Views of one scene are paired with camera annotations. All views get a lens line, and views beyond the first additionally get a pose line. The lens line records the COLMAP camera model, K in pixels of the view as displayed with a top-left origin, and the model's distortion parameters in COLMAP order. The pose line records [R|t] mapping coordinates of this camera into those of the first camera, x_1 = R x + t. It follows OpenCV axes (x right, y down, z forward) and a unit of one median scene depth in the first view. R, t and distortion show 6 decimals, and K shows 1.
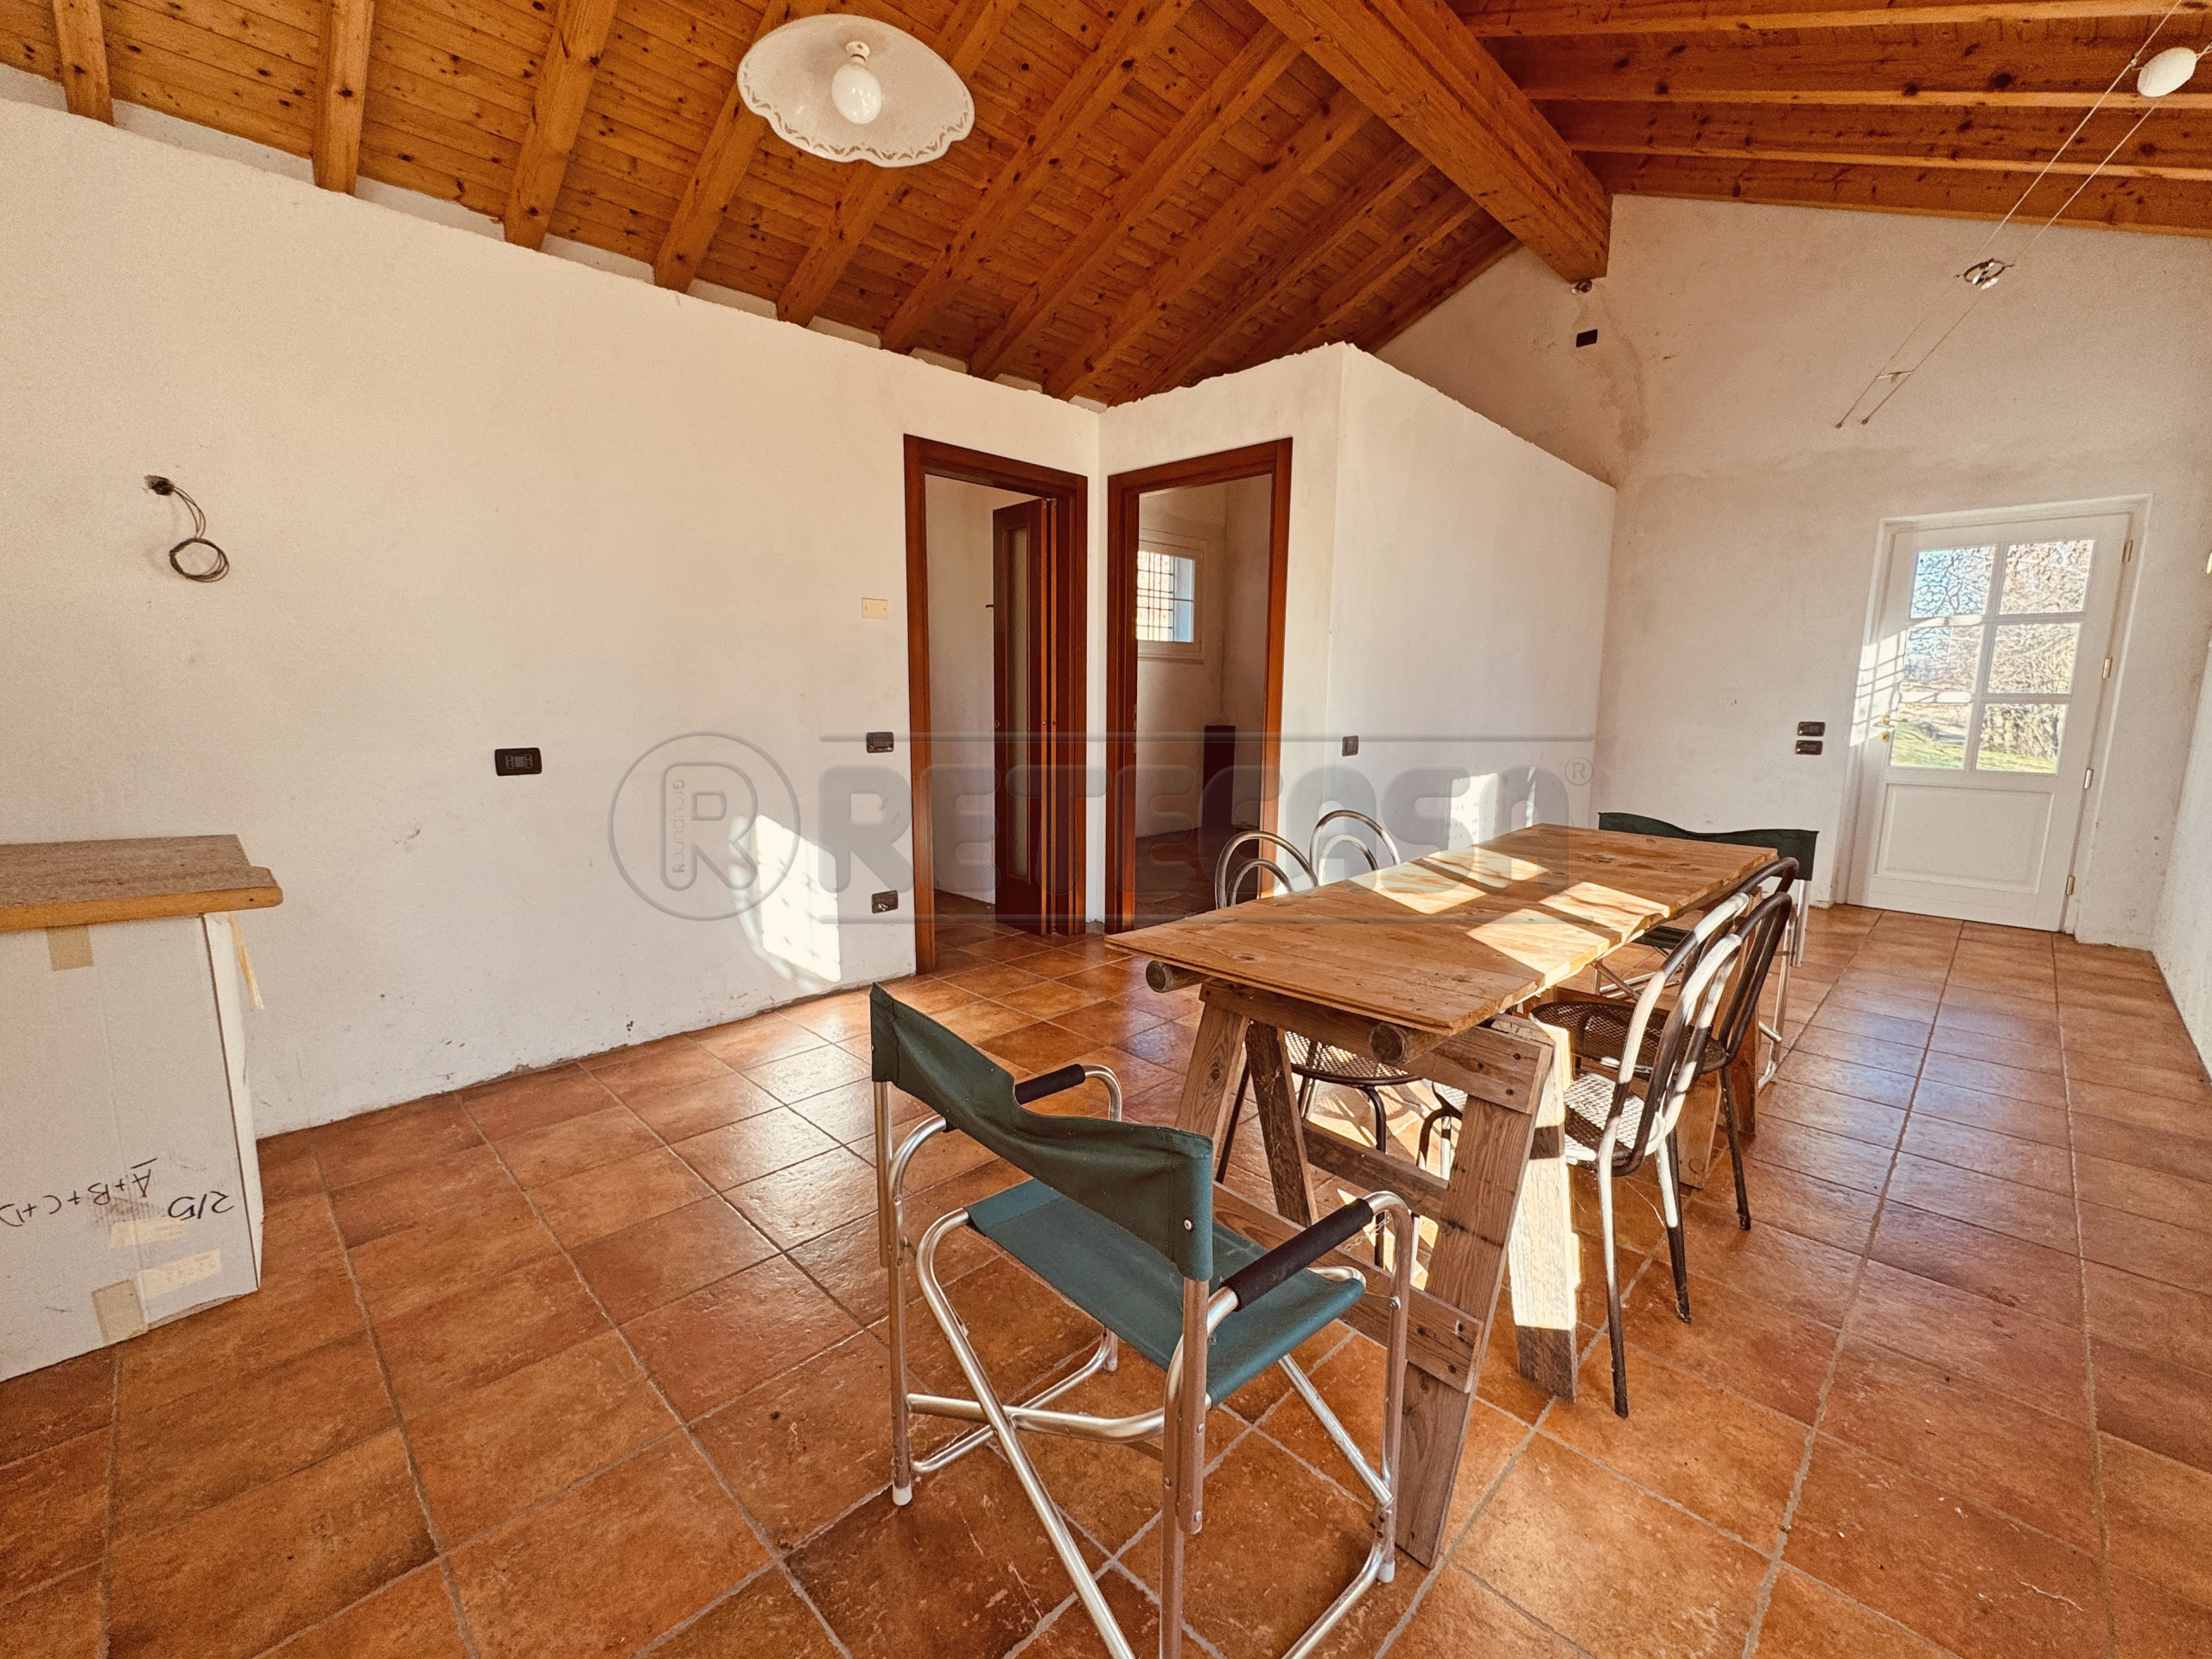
lens RADIAL K [[925.3, 0, 1106.0], [0, 925.3, 829.5], [0, 0, 1]] dist [-0.002175, 0.000372]
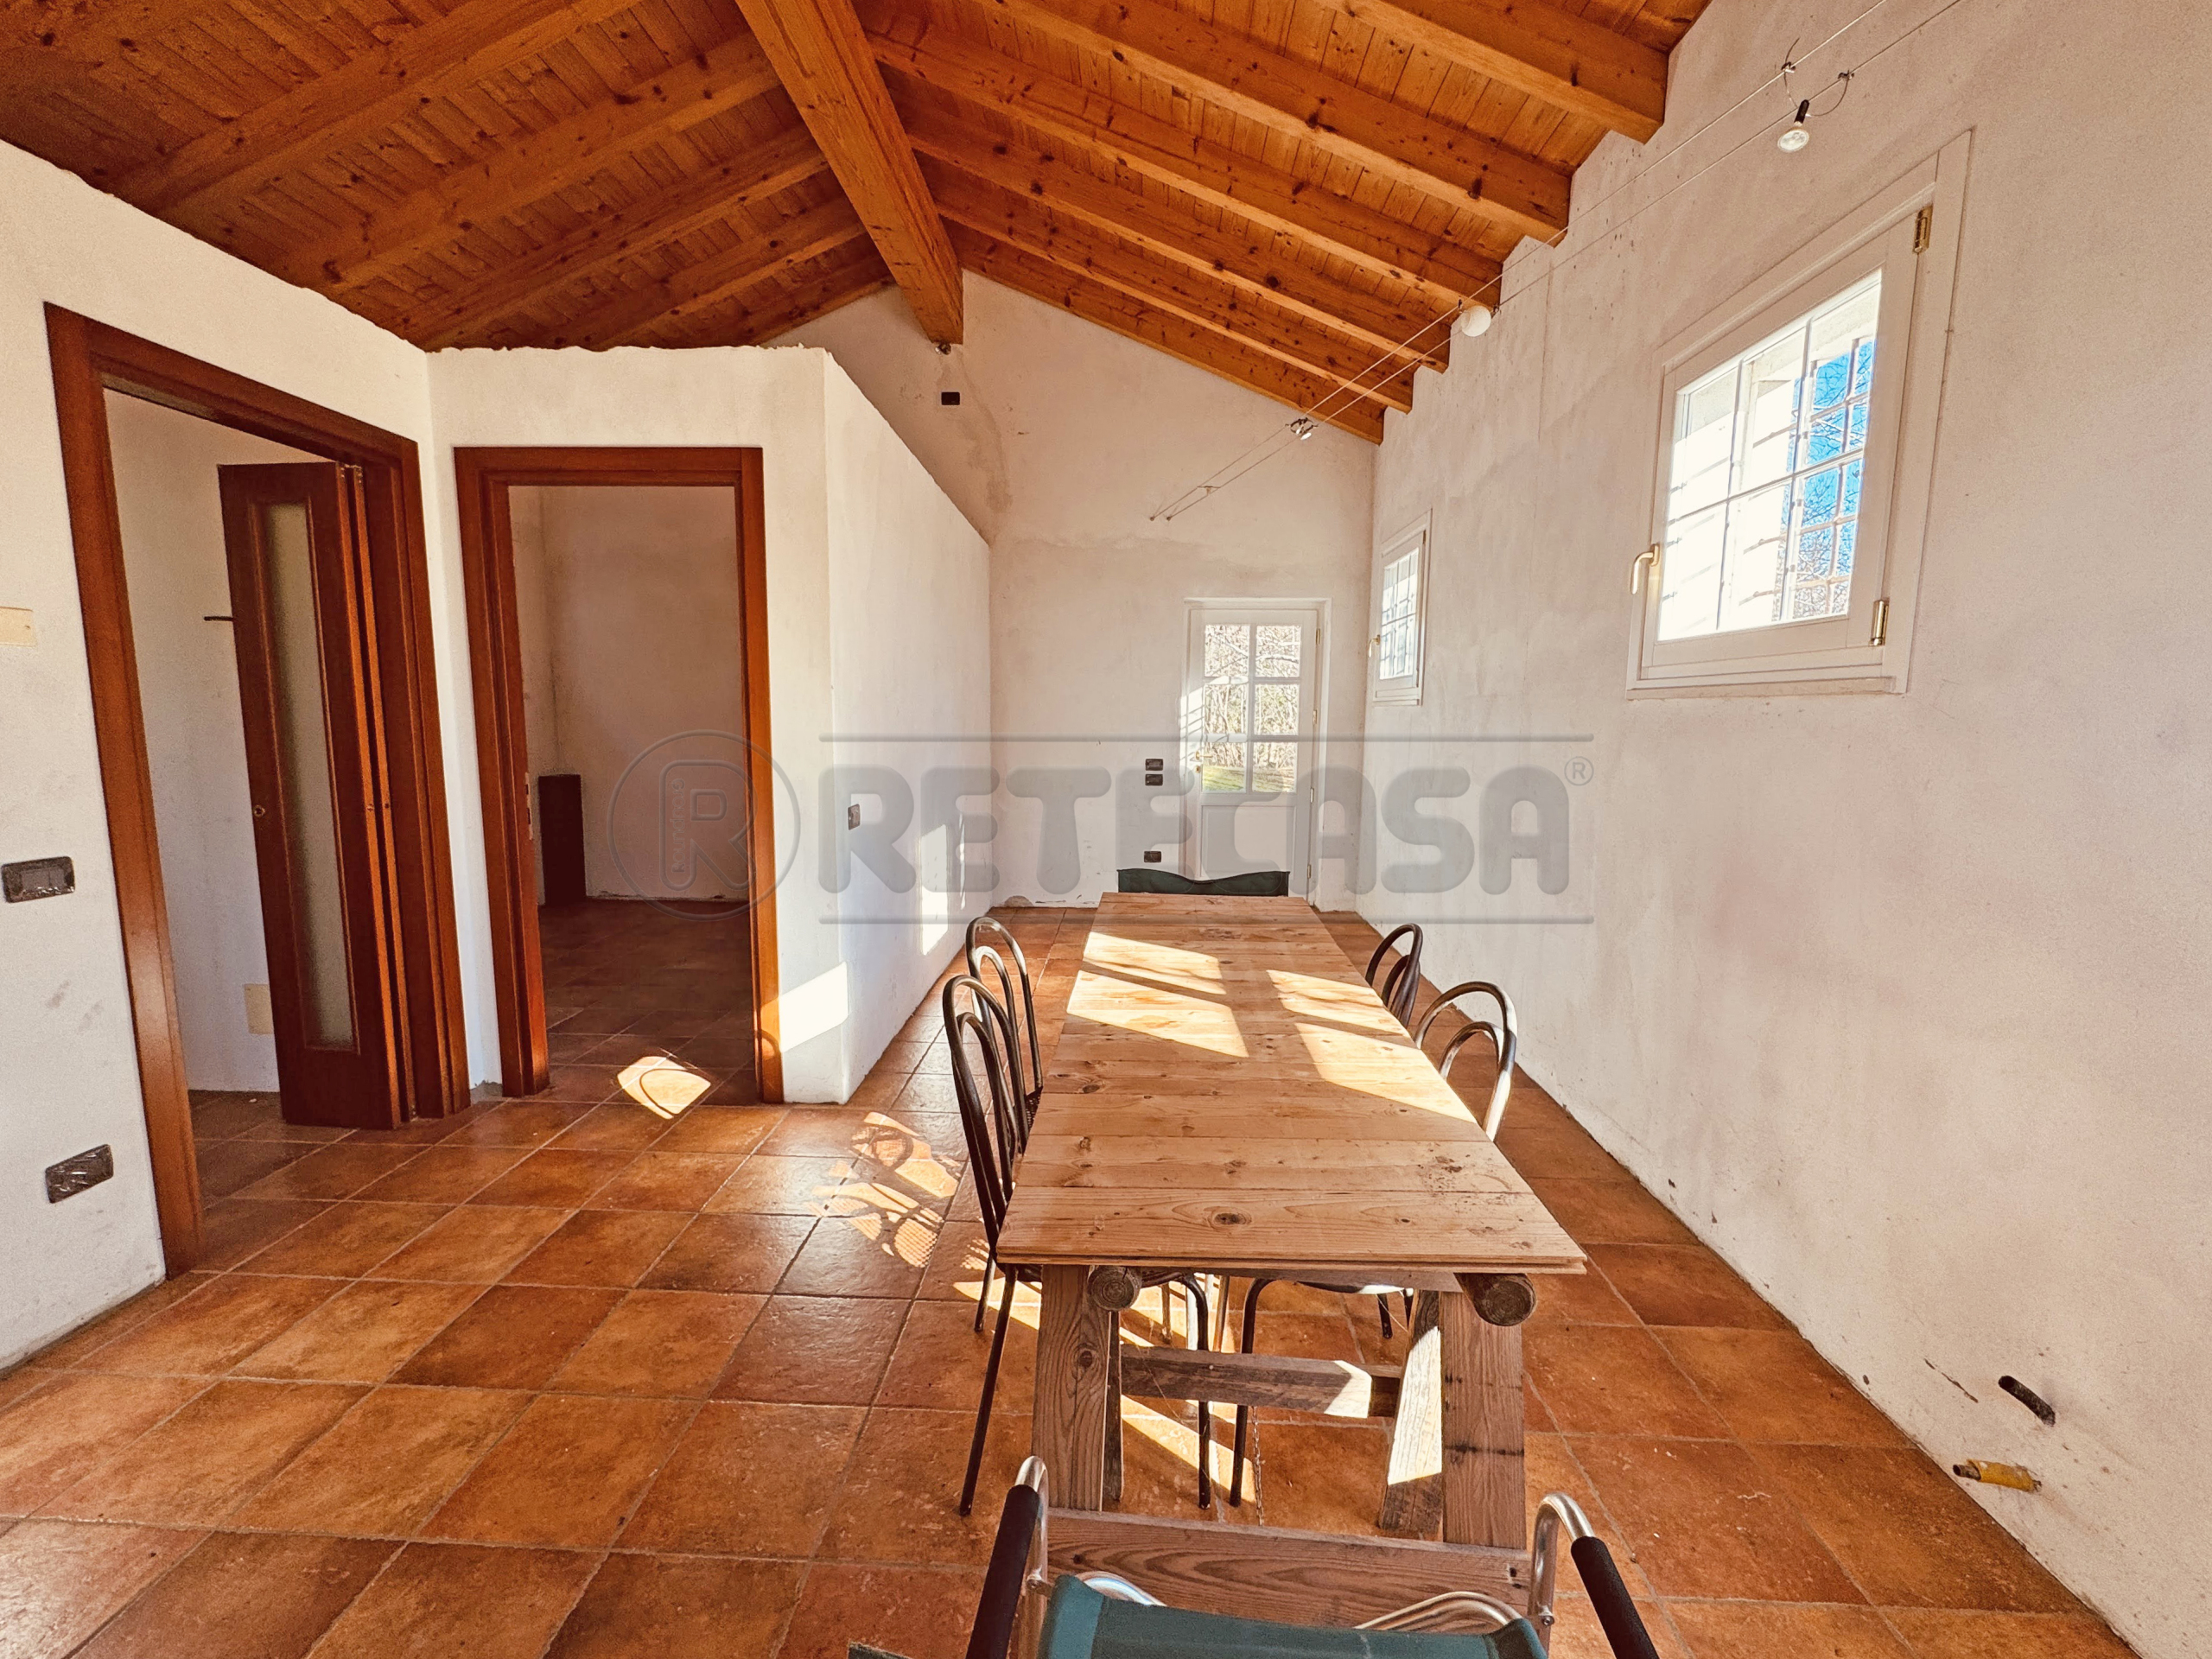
lens RADIAL K [[925.3, 0, 1106.0], [0, 925.3, 829.5], [0, 0, 1]] dist [-0.002175, 0.000372]
pose [[0.736598, -0.083960, 0.671100, -0.114274], [0.097950, 0.995047, 0.016979, -0.055614], [-0.669201, 0.053227, 0.741173, 0.159330]]
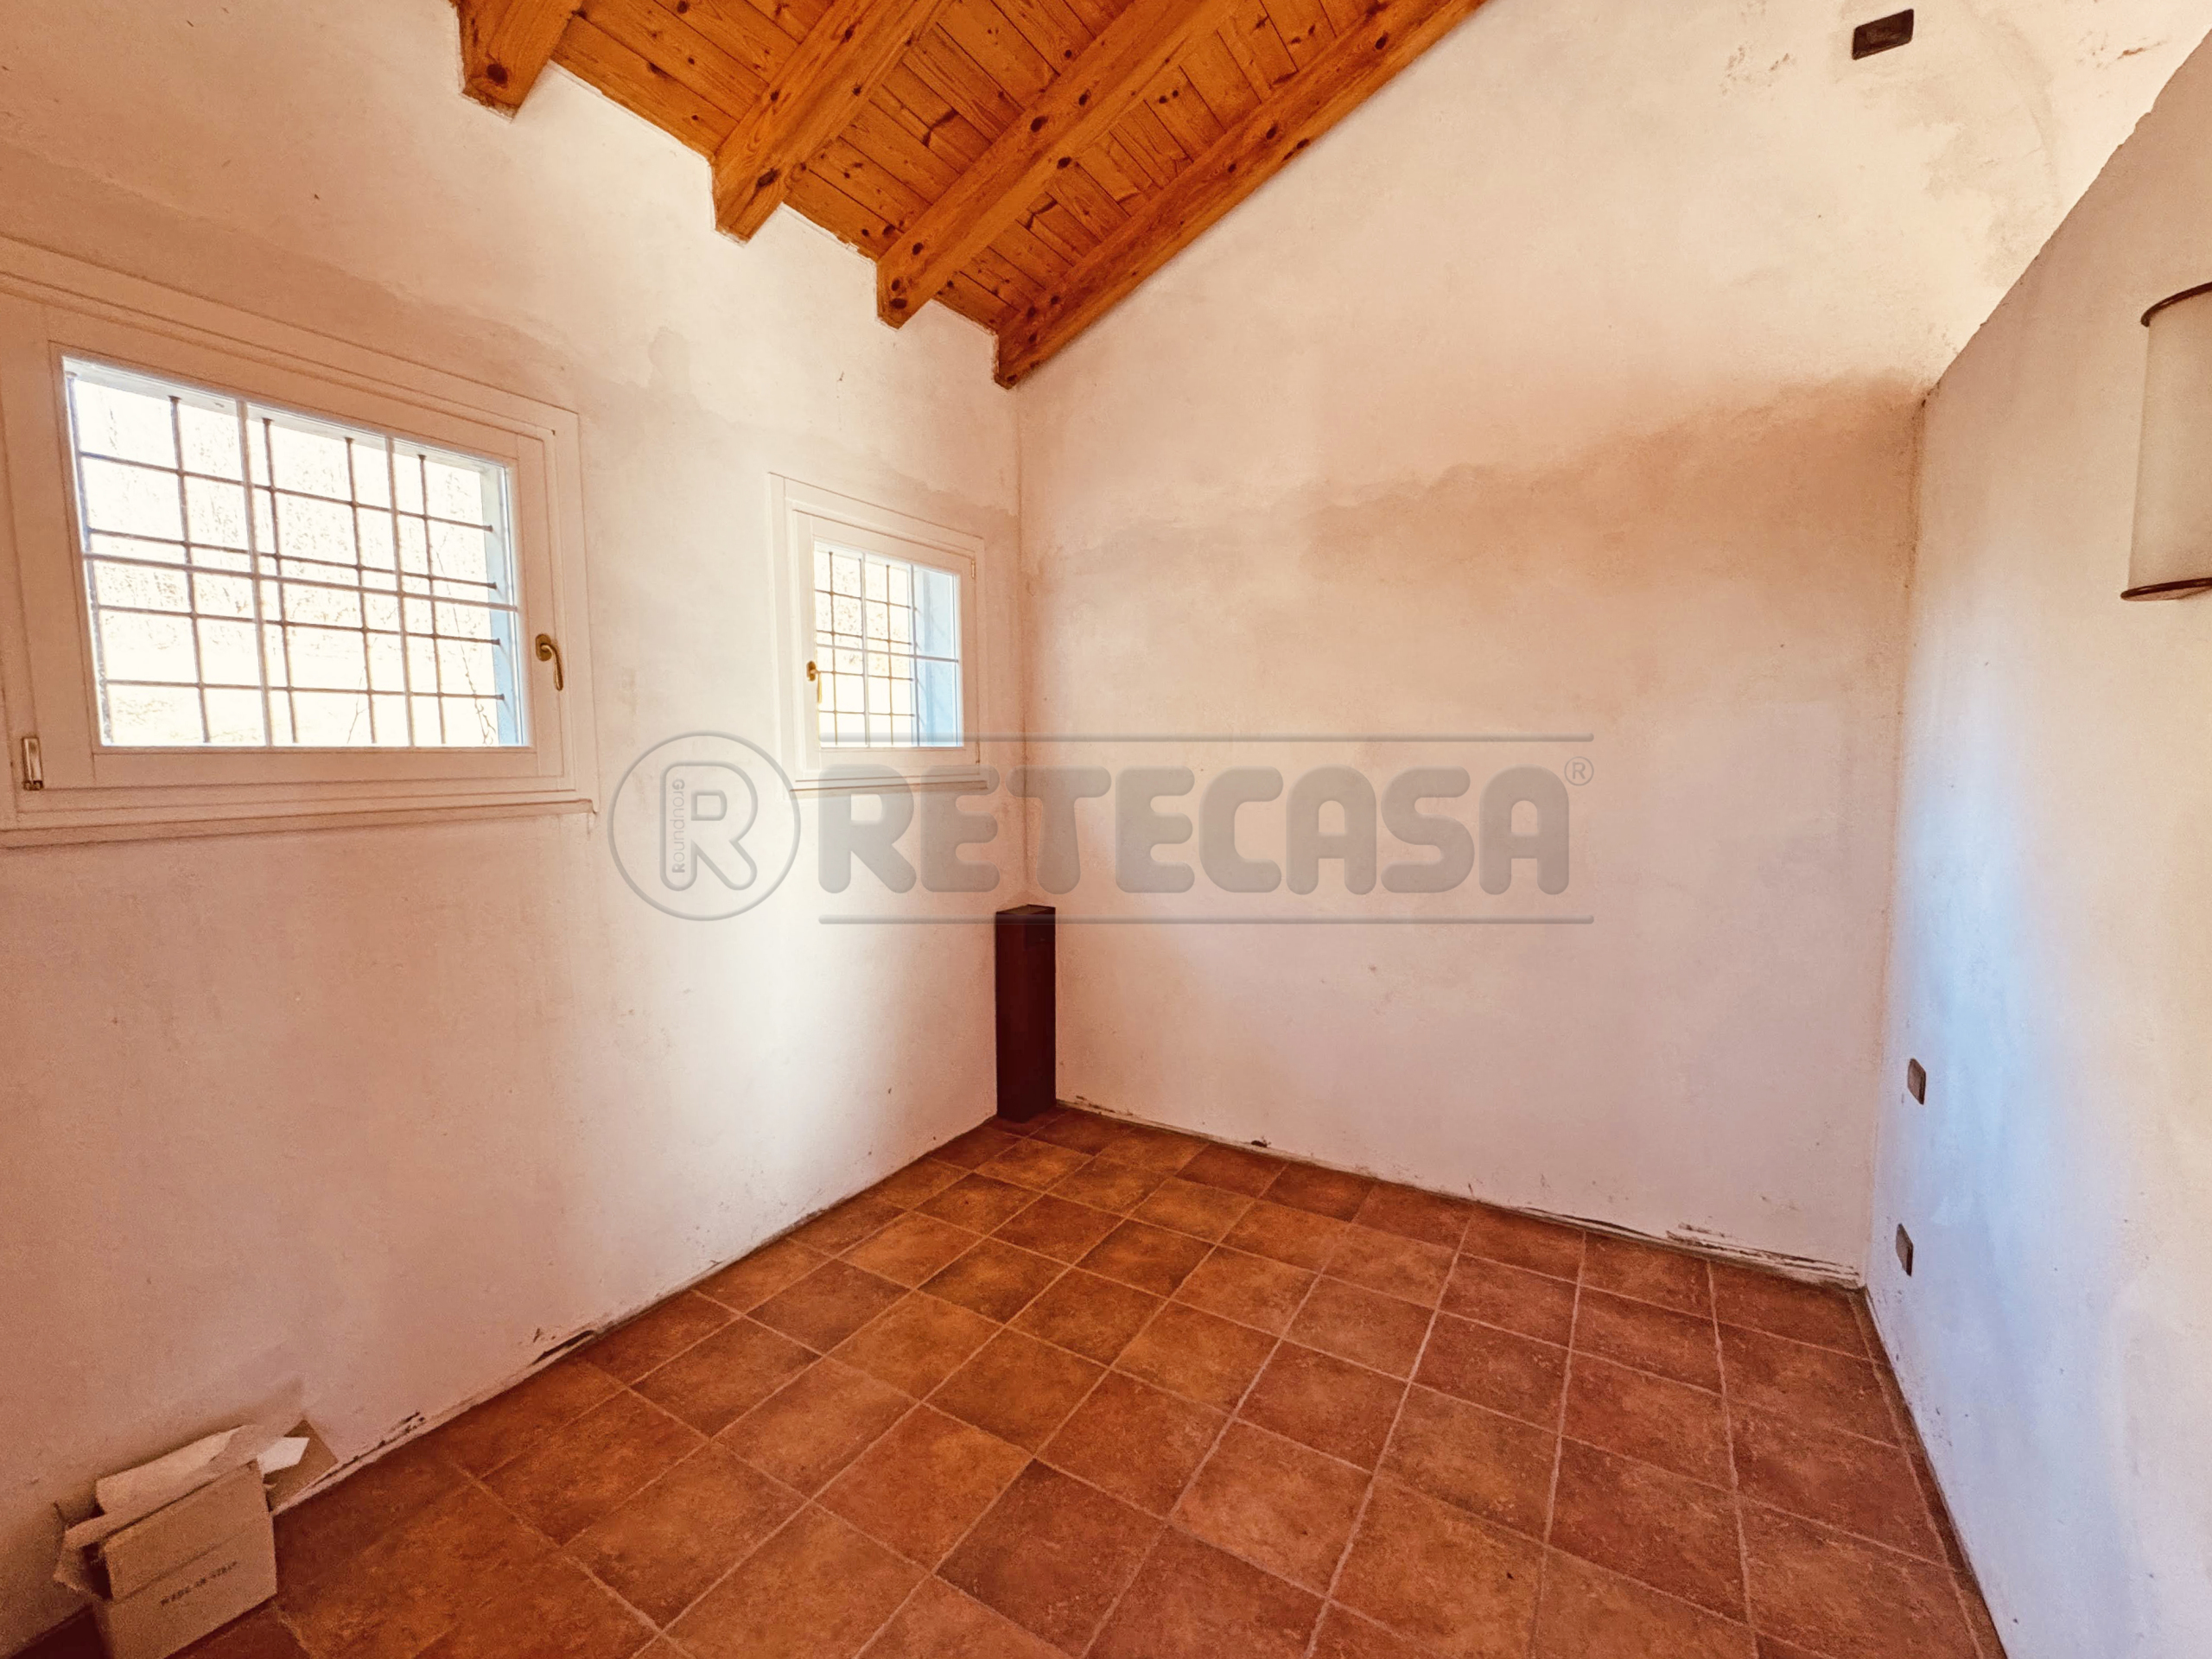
lens RADIAL K [[907.5, 0, 1106.0], [0, 907.5, 829.5], [0, 0, 1]] dist [-0.001619, -0.000018]
pose [[0.969081, -0.038130, 0.243778, 0.081247], [0.056275, 0.996104, -0.067903, -0.200193], [-0.240239, 0.079522, 0.967451, 0.865852]]
